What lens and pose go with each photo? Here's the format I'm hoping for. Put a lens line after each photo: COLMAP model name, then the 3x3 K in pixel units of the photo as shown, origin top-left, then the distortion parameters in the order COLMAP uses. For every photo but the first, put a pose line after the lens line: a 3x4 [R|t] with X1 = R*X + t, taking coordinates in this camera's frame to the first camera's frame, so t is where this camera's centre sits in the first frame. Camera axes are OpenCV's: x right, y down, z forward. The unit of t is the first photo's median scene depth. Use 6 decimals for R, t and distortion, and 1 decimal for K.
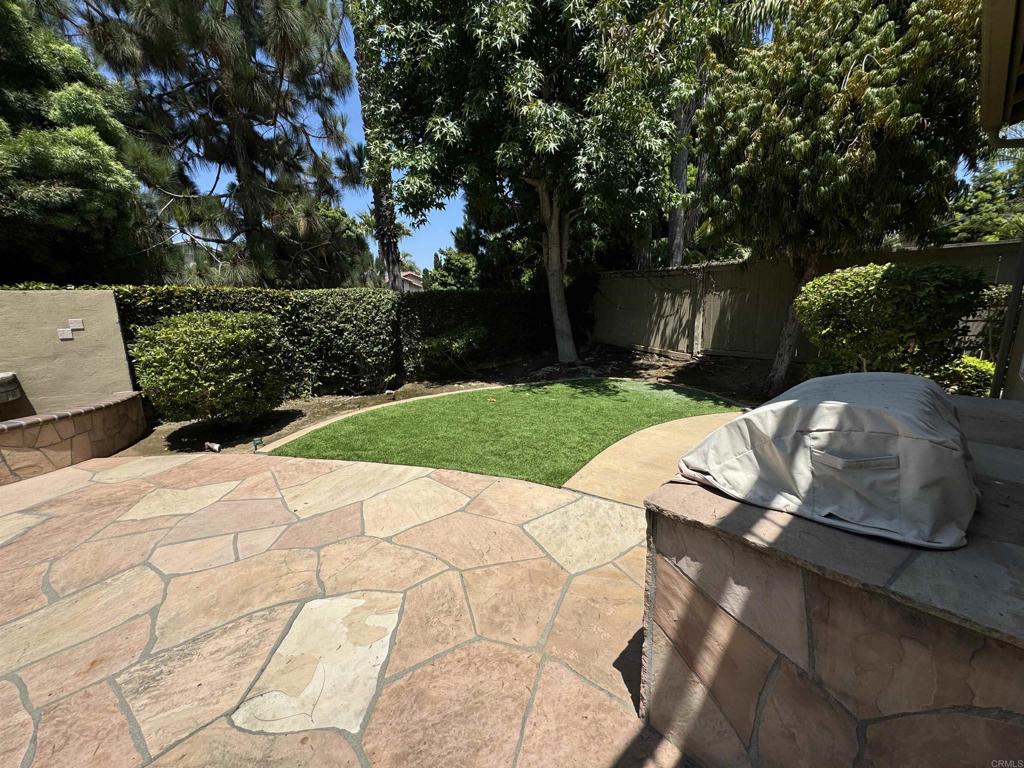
lens RADIAL K [[401.6, 0, 512.0], [0, 401.6, 384.0], [0, 0, 1]] dist [-0.001847, 0.000022]
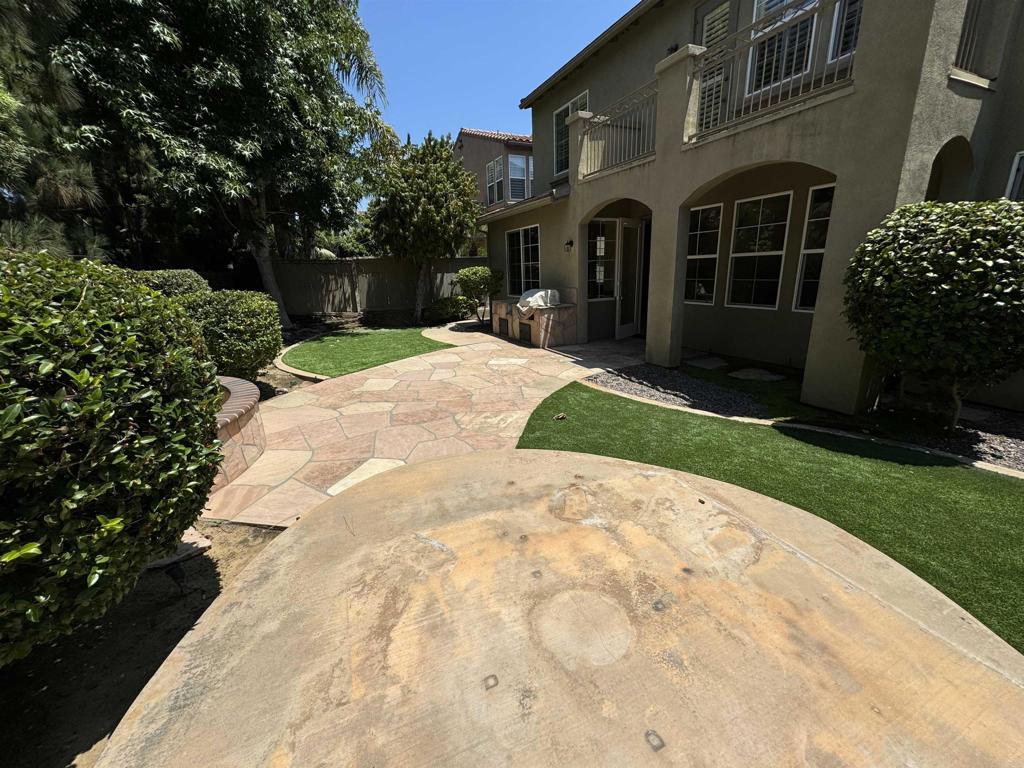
lens RADIAL K [[407.4, 0, 515.7], [0, 407.4, 382.4], [0, 0, 1]] dist [-0.003679, 0.000156]
pose [[0.292011, -0.239146, 0.926034, -1.468378], [0.210230, 0.960604, 0.181780, 0.040521], [-0.933024, 0.141599, 0.330782, -0.148585]]
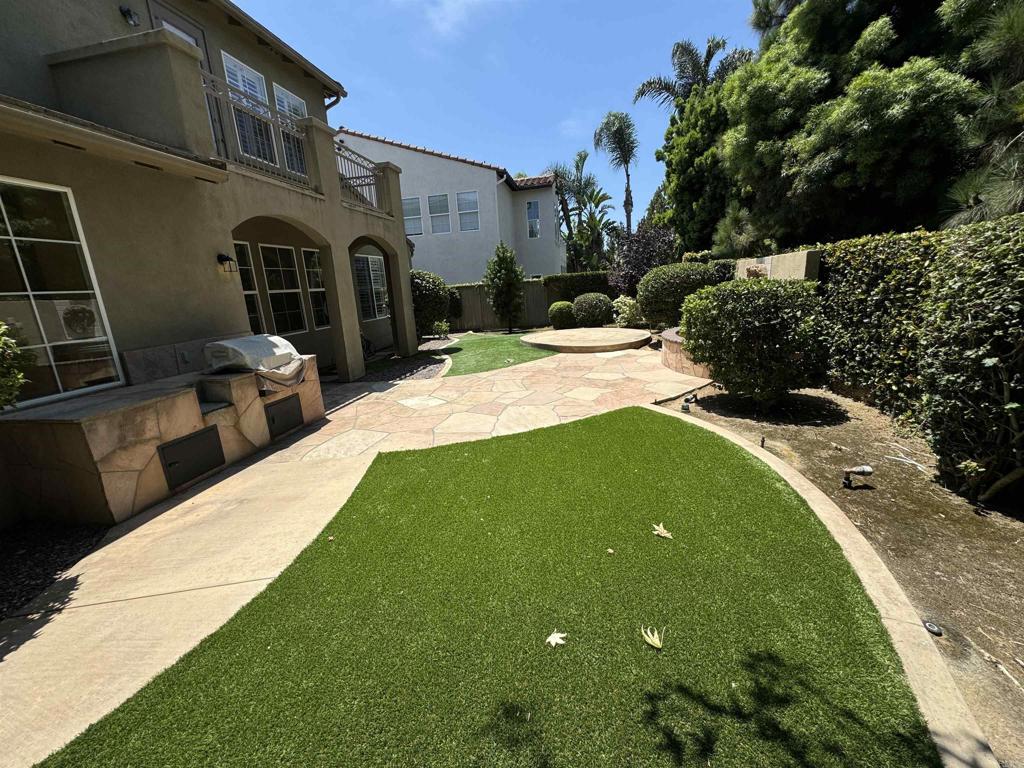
lens RADIAL K [[407.4, 0, 515.7], [0, 407.4, 382.4], [0, 0, 1]] dist [-0.003679, 0.000156]
pose [[-0.791872, 0.214223, -0.571880, 0.272197], [-0.036145, 0.918371, 0.394066, -0.277211], [0.609617, 0.332720, -0.719489, 1.272855]]
